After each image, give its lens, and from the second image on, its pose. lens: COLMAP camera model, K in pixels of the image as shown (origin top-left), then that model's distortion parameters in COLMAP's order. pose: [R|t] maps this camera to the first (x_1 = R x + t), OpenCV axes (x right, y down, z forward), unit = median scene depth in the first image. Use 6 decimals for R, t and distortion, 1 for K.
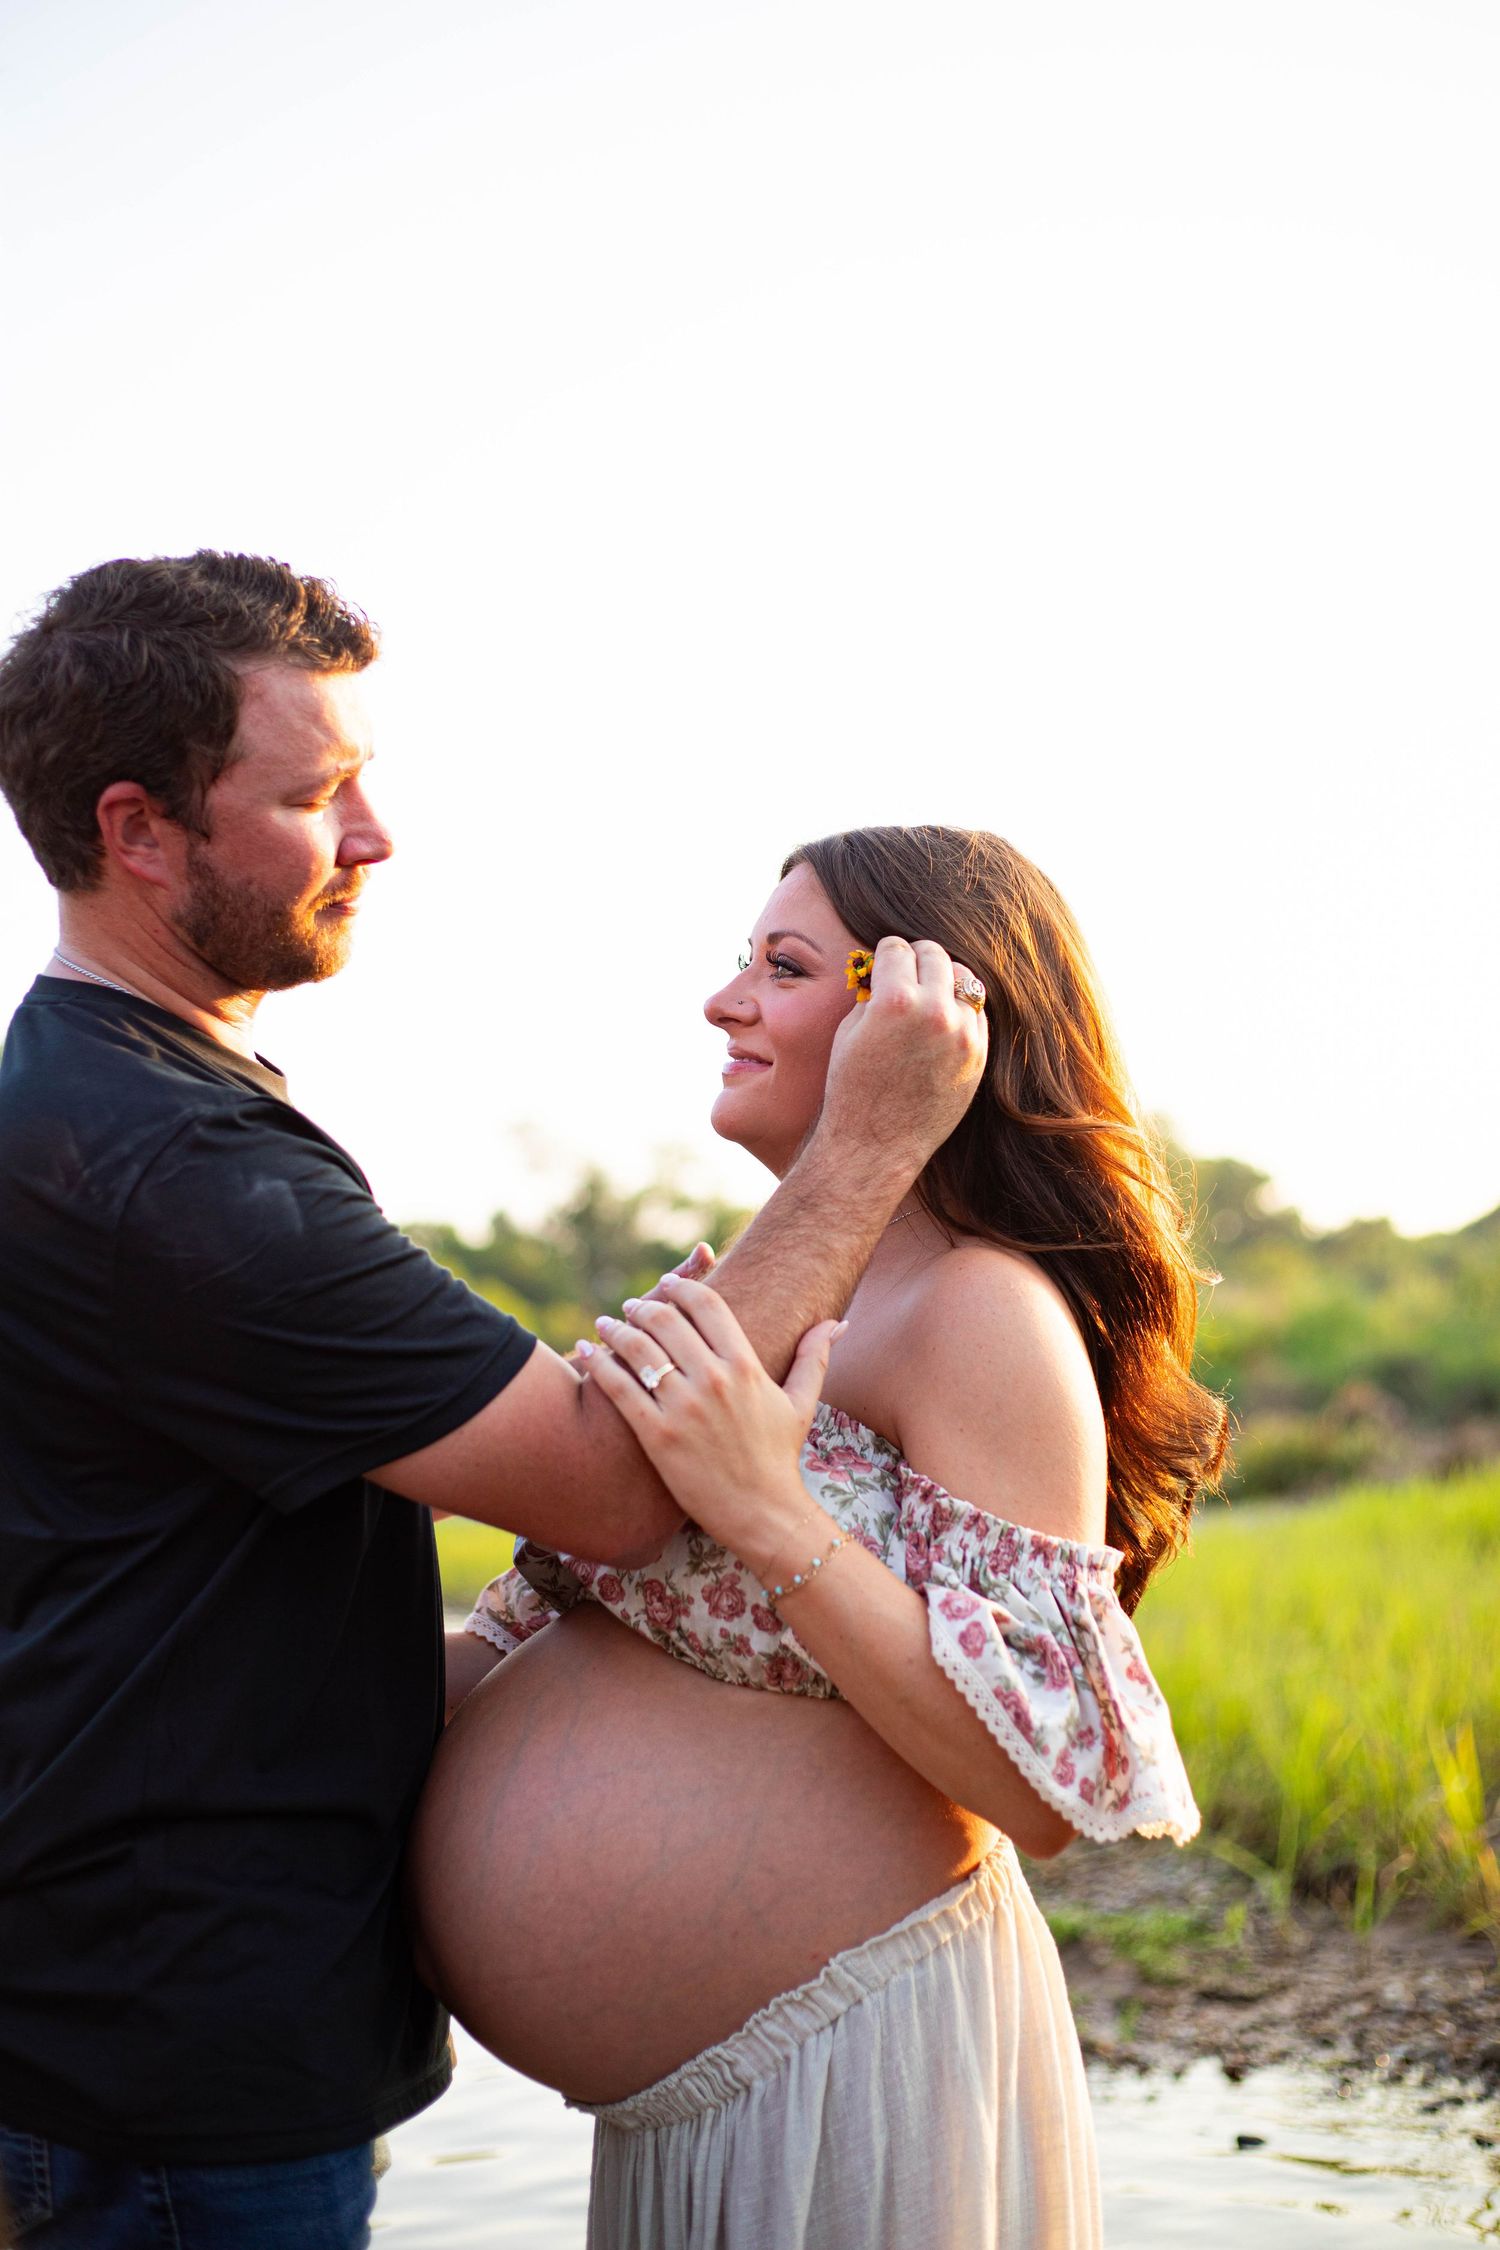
lens RADIAL K [[3293.3, 0, 752.6], [0, 3293.3, 1125.6], [0, 0, 1]] dist [-0.096596, 0.000000]
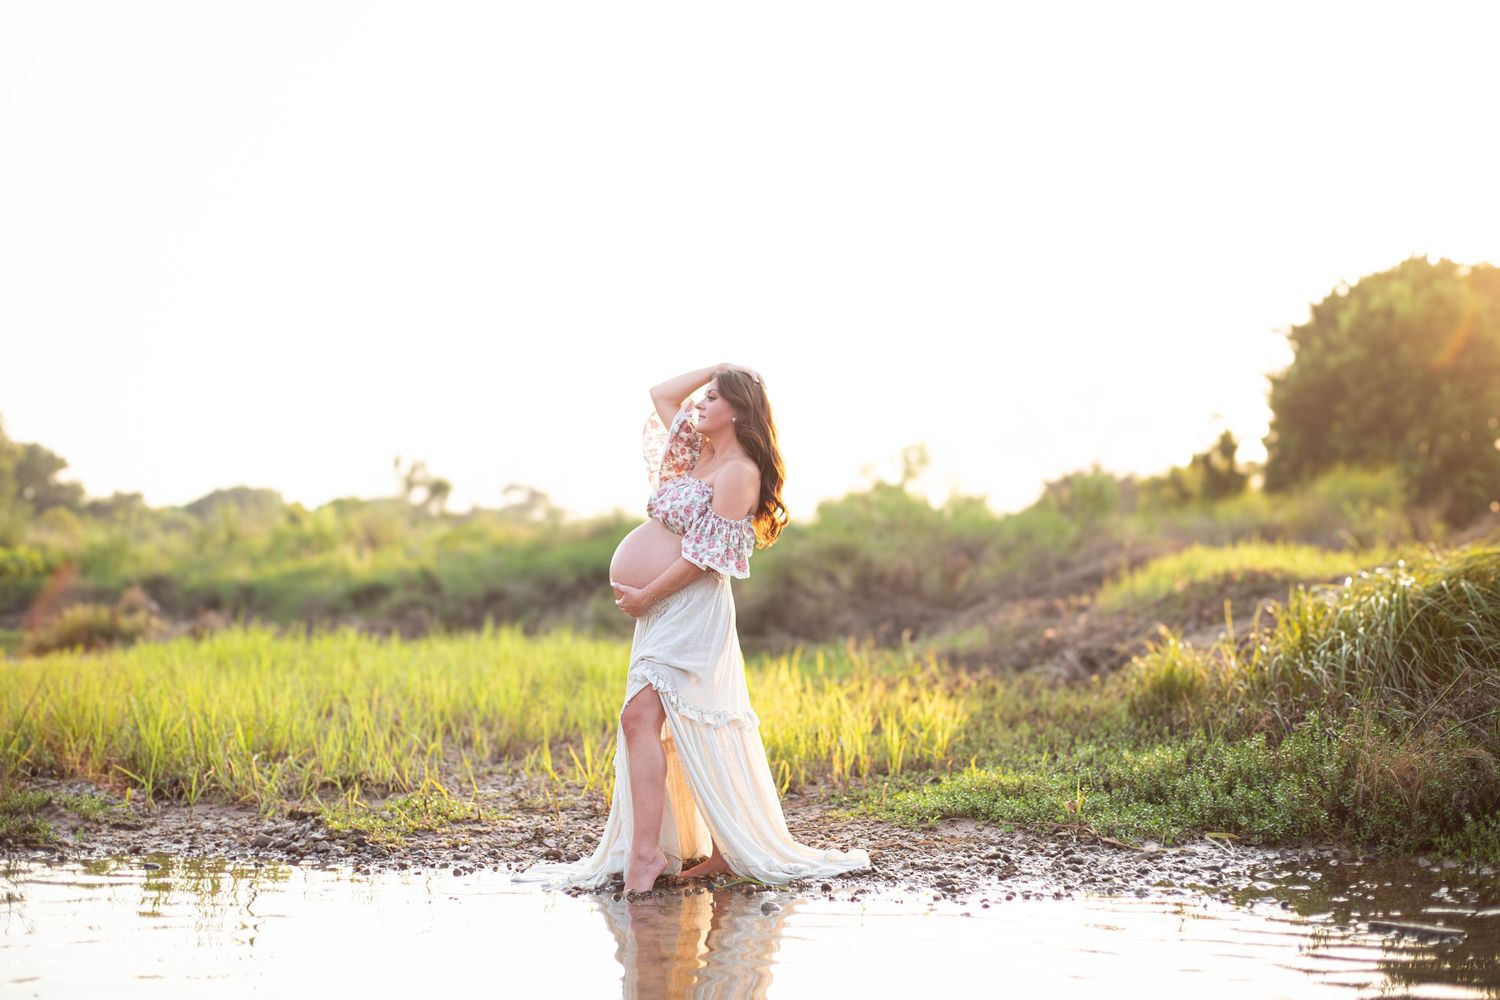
lens RADIAL K [[2195.5, 0, 749.1], [0, 2195.5, 508.5], [0, 0, 1]] dist [-0.096596, 0.000000]
pose [[0.891021, 0.074923, 0.447738, -0.127086], [-0.088815, 0.995997, 0.010080, 0.013913], [-0.445190, -0.048747, 0.894108, -0.379029]]
